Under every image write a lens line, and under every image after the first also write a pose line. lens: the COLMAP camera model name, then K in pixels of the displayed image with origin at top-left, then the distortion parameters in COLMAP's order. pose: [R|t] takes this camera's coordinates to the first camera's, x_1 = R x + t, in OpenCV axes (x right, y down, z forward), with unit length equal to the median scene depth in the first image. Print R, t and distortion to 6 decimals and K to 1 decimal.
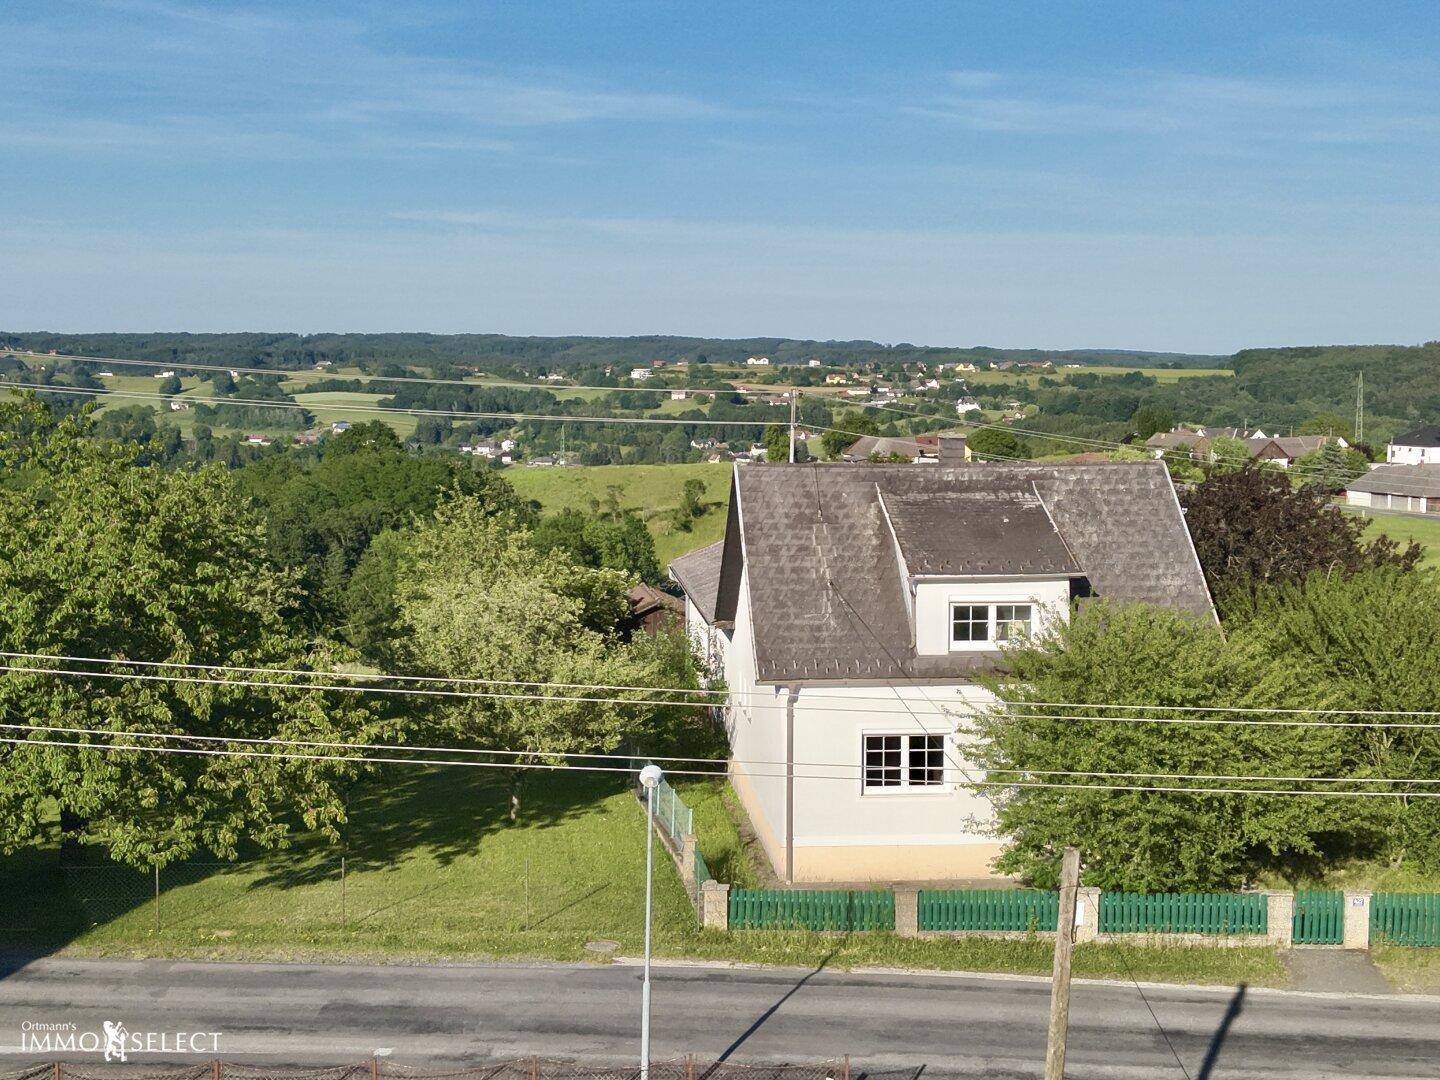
lens RADIAL K [[1958.1, 0, 777.8], [0, 1958.1, 534.7], [0, 0, 1]] dist [0.310357, -0.943591]
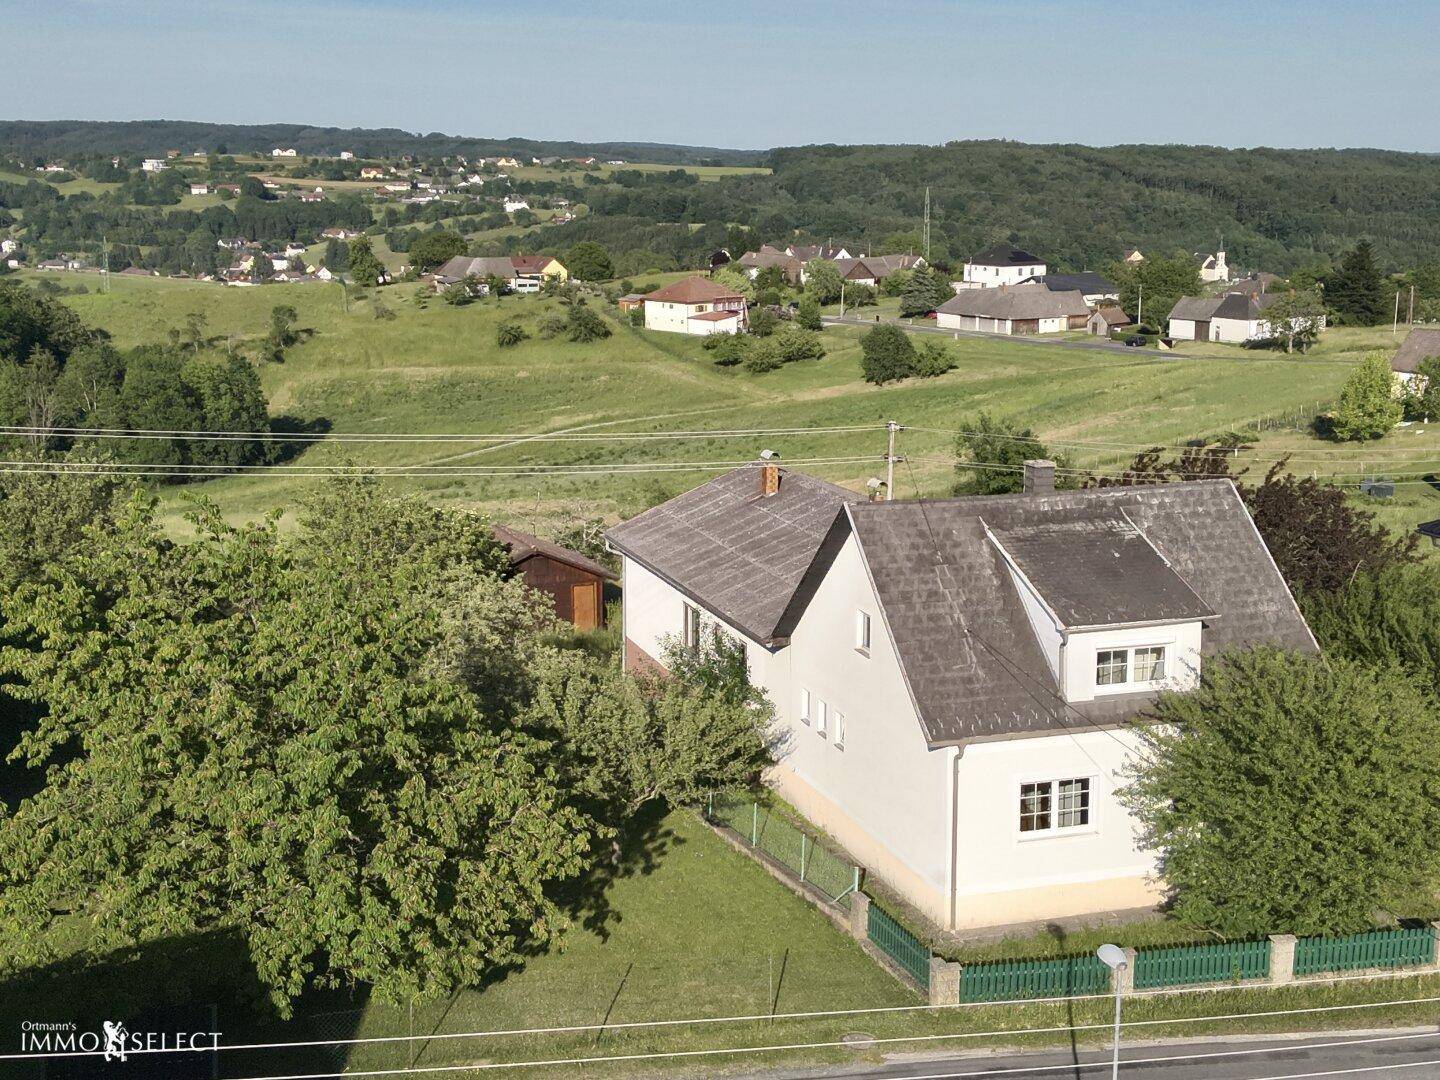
lens RADIAL K [[1958.1, 0, 777.8], [0, 1958.1, 534.7], [0, 0, 1]] dist [0.310357, -0.943591]
pose [[0.973167, -0.041655, 0.226298, -0.032799], [0.018286, 0.994368, 0.104396, -0.014616], [-0.229372, -0.097456, 0.968448, 0.005241]]
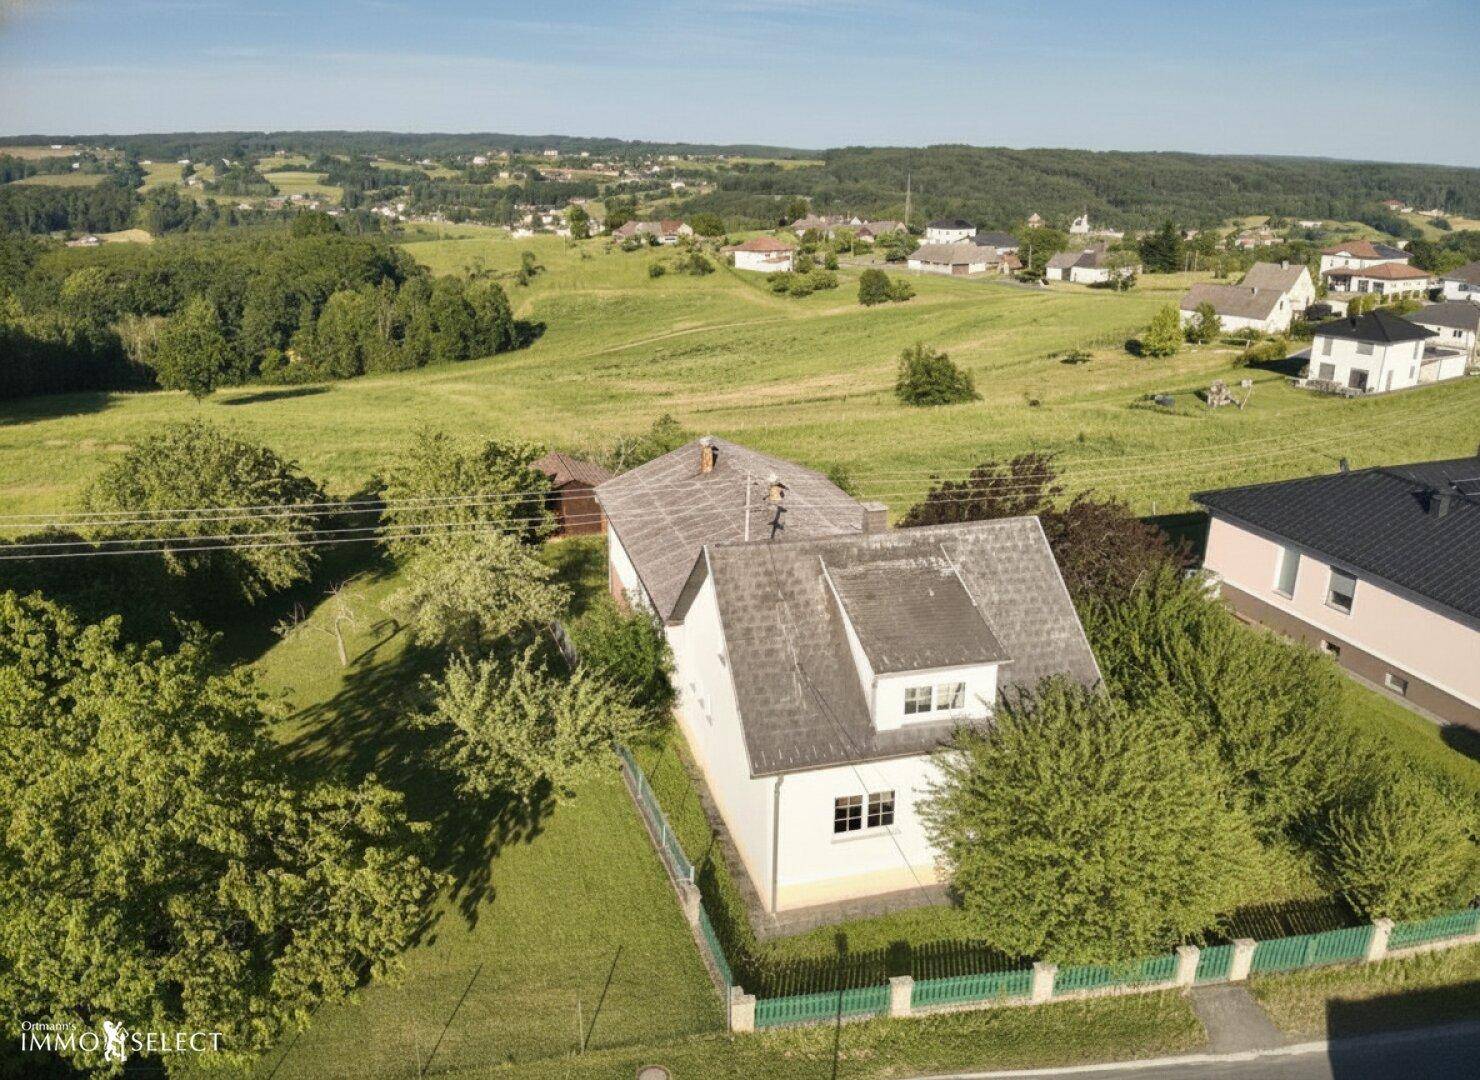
lens RADIAL K [[1068.5, 0, 739.0], [0, 1068.5, 553.2], [0, 0, 1]] dist [0.133781, -0.238682]
pose [[0.988329, -0.047375, 0.144779, -0.011066], [0.007426, 0.964265, 0.264836, -0.023693], [-0.152152, -0.260670, 0.953363, 0.044661]]
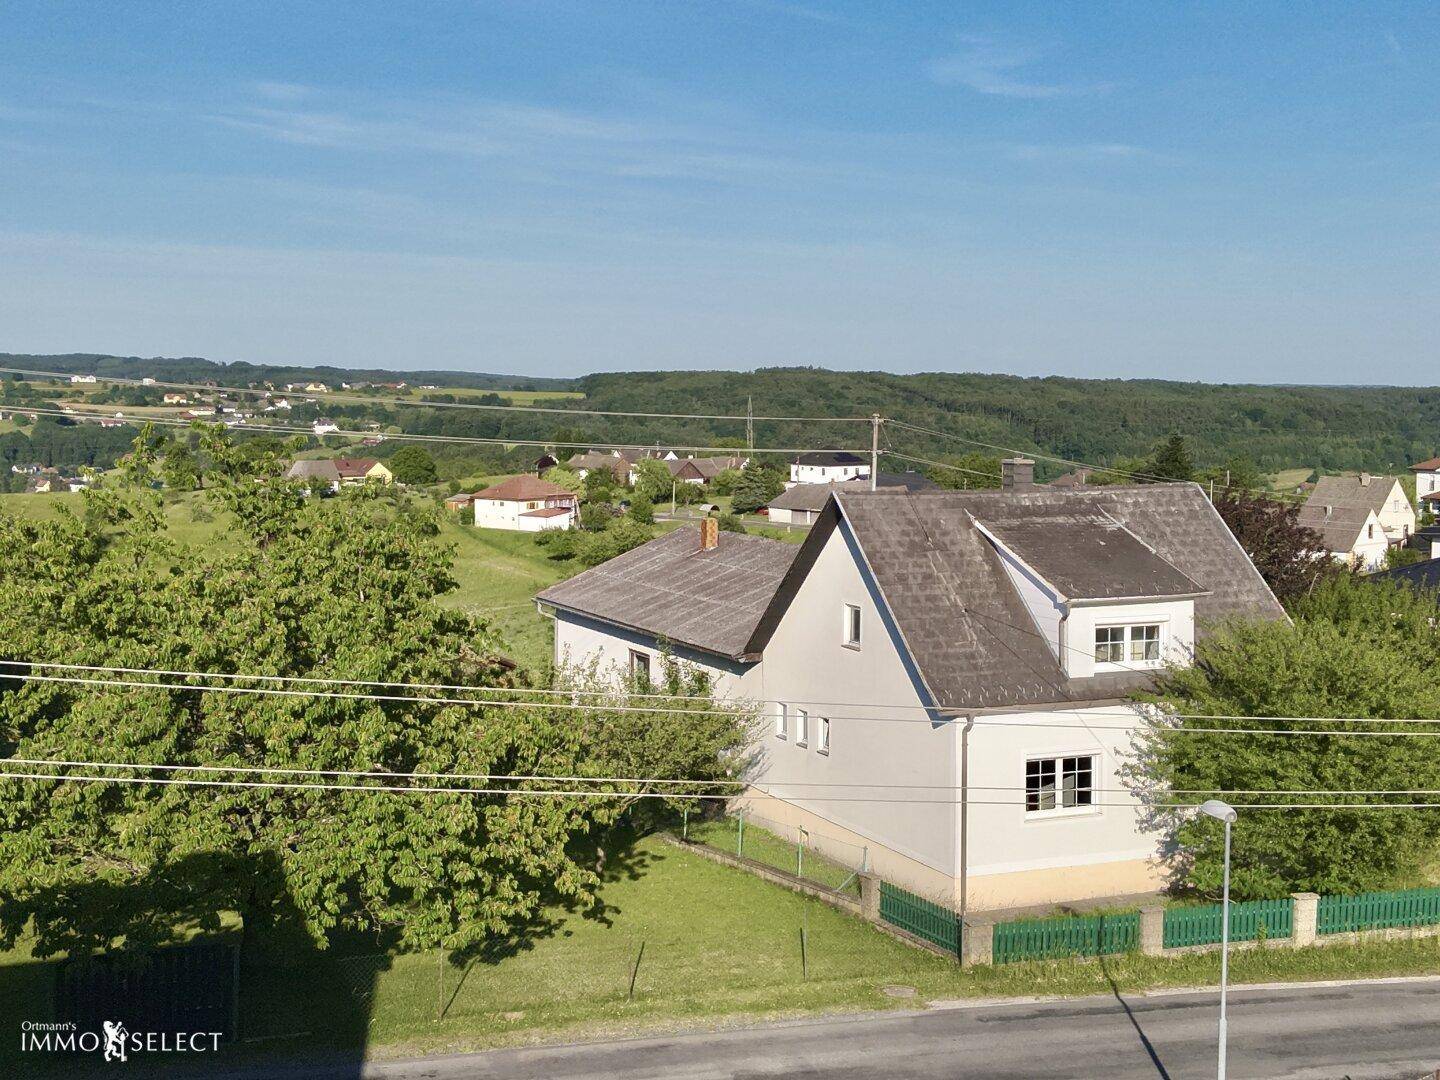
lens RADIAL K [[1958.1, 0, 777.8], [0, 1958.1, 534.7], [0, 0, 1]] dist [0.310357, -0.943591]
pose [[0.946649, -0.023874, 0.321382, -0.042763], [0.027349, 0.999606, -0.006301, -0.001126], [-0.321105, 0.014754, 0.946929, 0.008973]]
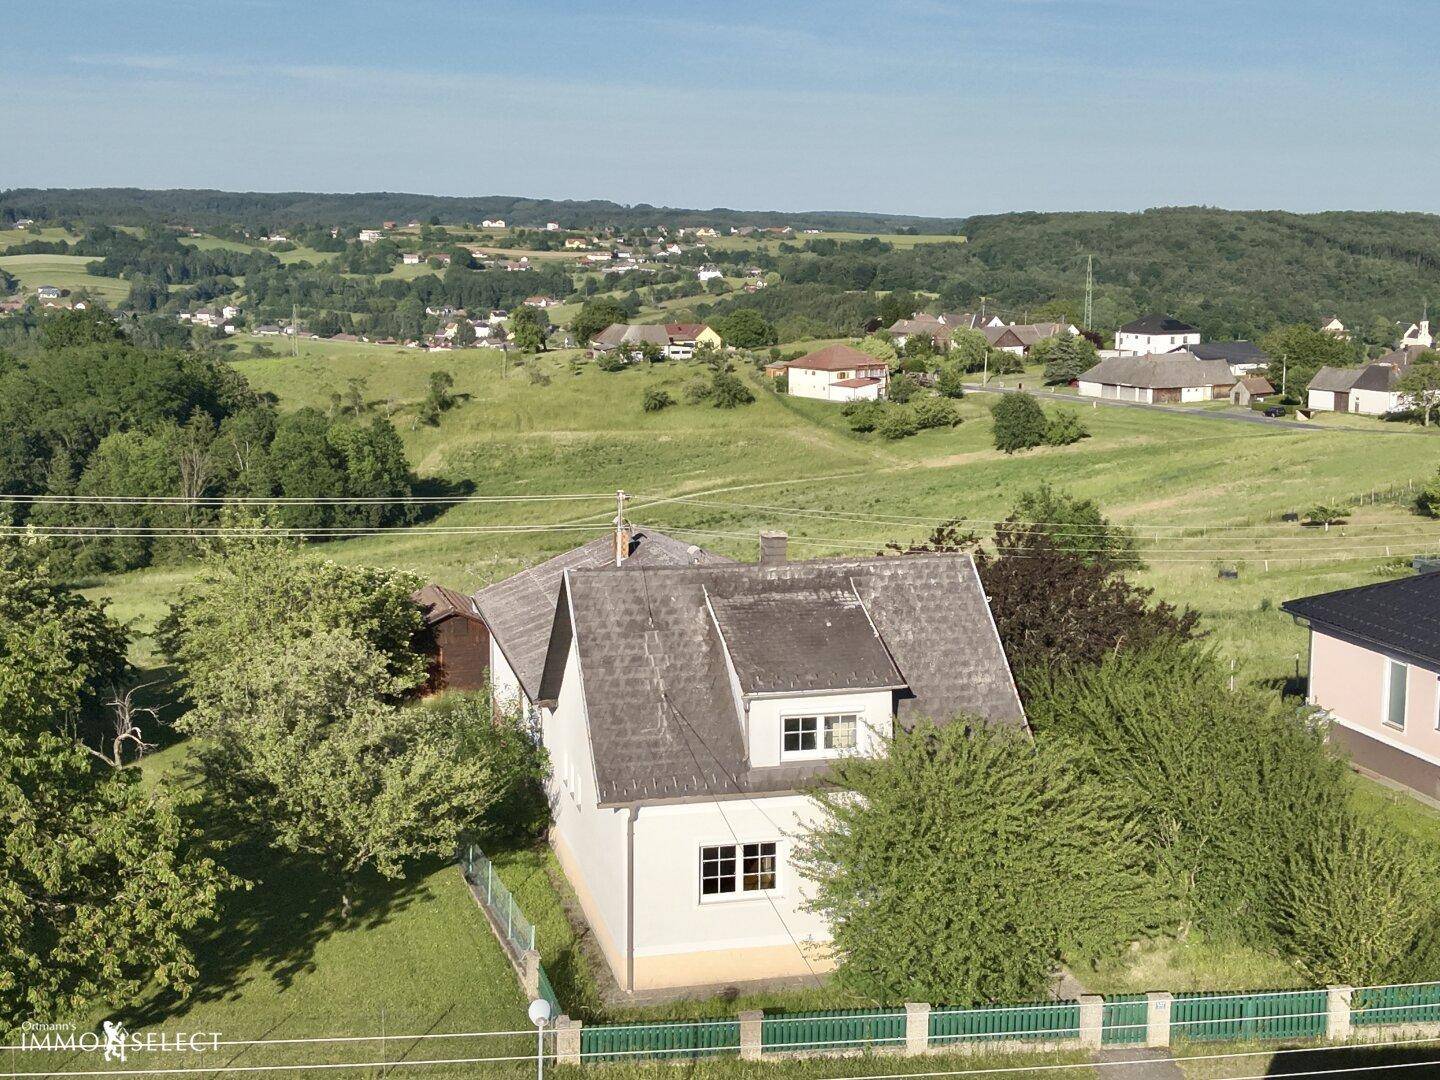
lens RADIAL K [[1958.1, 0, 777.8], [0, 1958.1, 534.7], [0, 0, 1]] dist [0.310357, -0.943591]
pose [[0.991390, -0.018536, 0.129624, -0.005185], [0.009498, 0.997502, 0.069995, -0.014622], [-0.130597, -0.068161, 0.989090, -0.003060]]
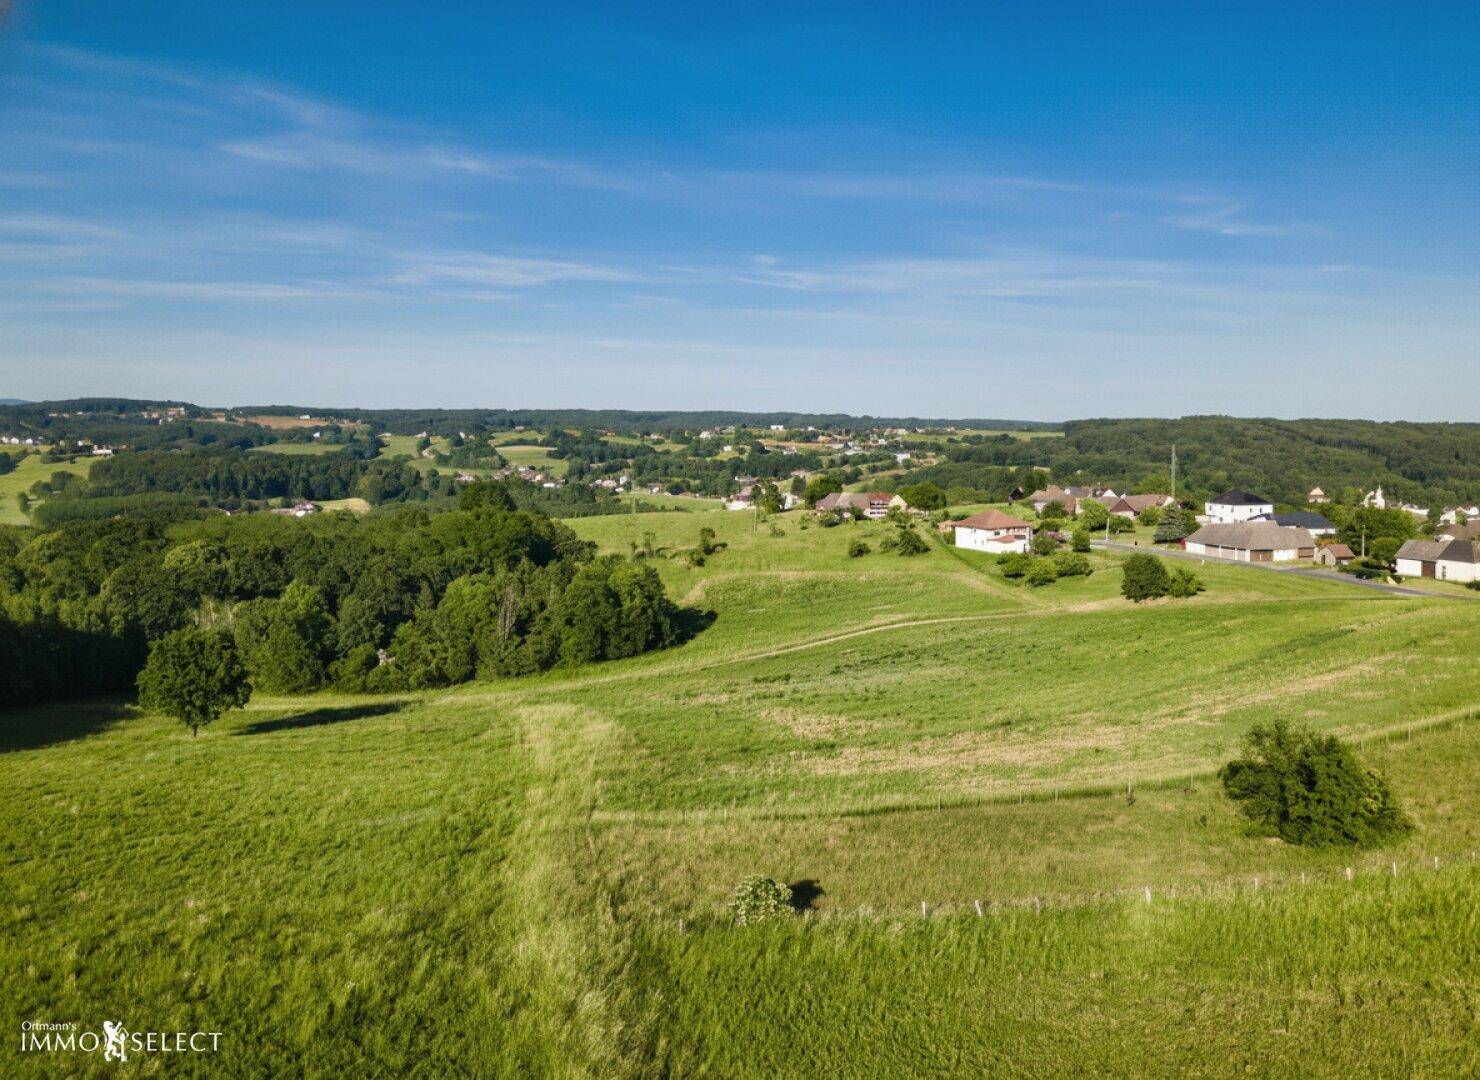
lens RADIAL K [[1149.4, 0, 774.3], [0, 1149.4, 539.1], [0, 0, 1]] dist [0.233616, -0.485133]
pose [[0.999888, 0.003121, -0.014639, 0.017393], [-0.002971, 0.999943, 0.010252, -0.028805], [0.014670, -0.010207, 0.999840, 0.187011]]
